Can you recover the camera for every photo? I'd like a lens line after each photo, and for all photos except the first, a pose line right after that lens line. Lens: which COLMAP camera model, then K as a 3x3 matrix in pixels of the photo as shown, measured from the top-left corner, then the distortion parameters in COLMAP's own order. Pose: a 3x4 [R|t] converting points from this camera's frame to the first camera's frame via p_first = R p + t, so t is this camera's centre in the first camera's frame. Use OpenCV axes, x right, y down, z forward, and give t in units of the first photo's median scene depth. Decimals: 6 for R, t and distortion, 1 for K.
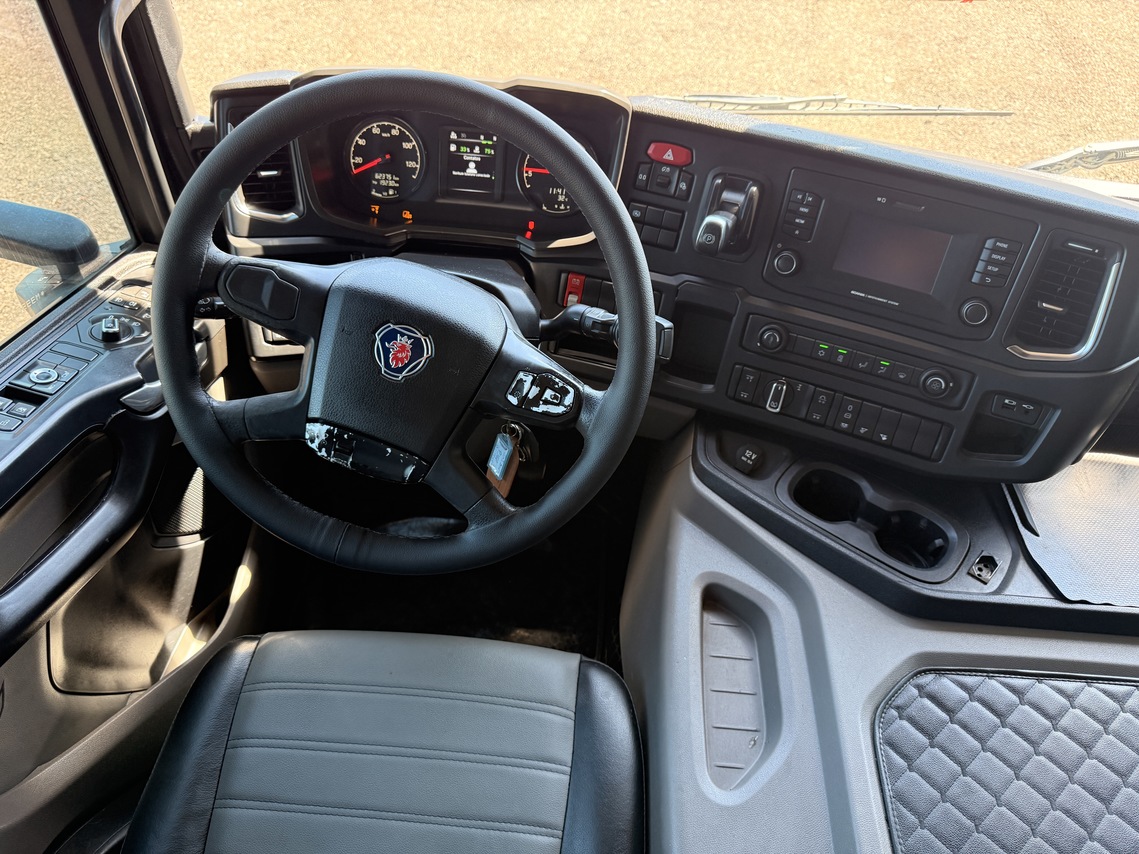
lens RADIAL K [[807.8, 0, 563.6], [0, 807.8, 417.7], [0, 0, 1]] dist [0.020964, -0.036918]
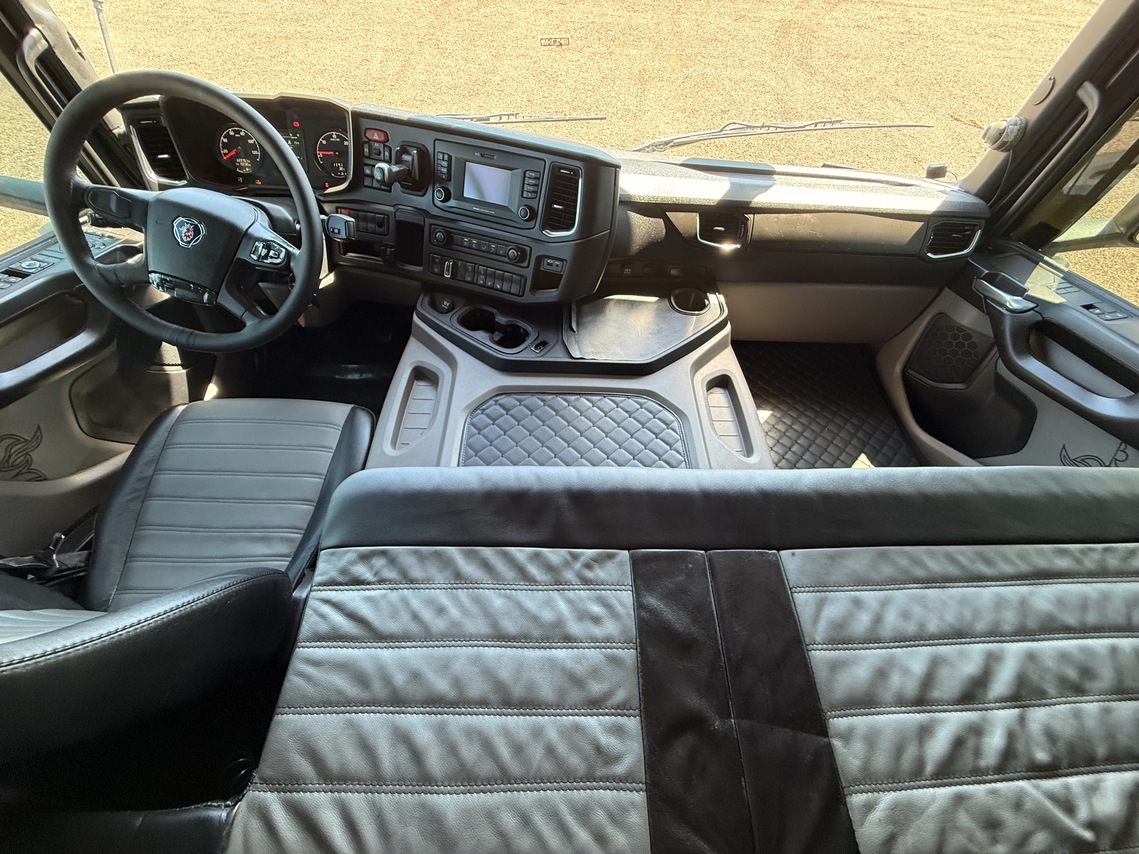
lens RADIAL K [[453.7, 0, 579.9], [0, 453.7, 431.0], [0, 0, 1]] dist [-0.005705, 0.001139]
pose [[0.997980, -0.053696, 0.033958, 0.567347], [0.048239, 0.988254, 0.145006, 0.233759], [-0.041345, -0.143075, 0.988848, -0.152955]]
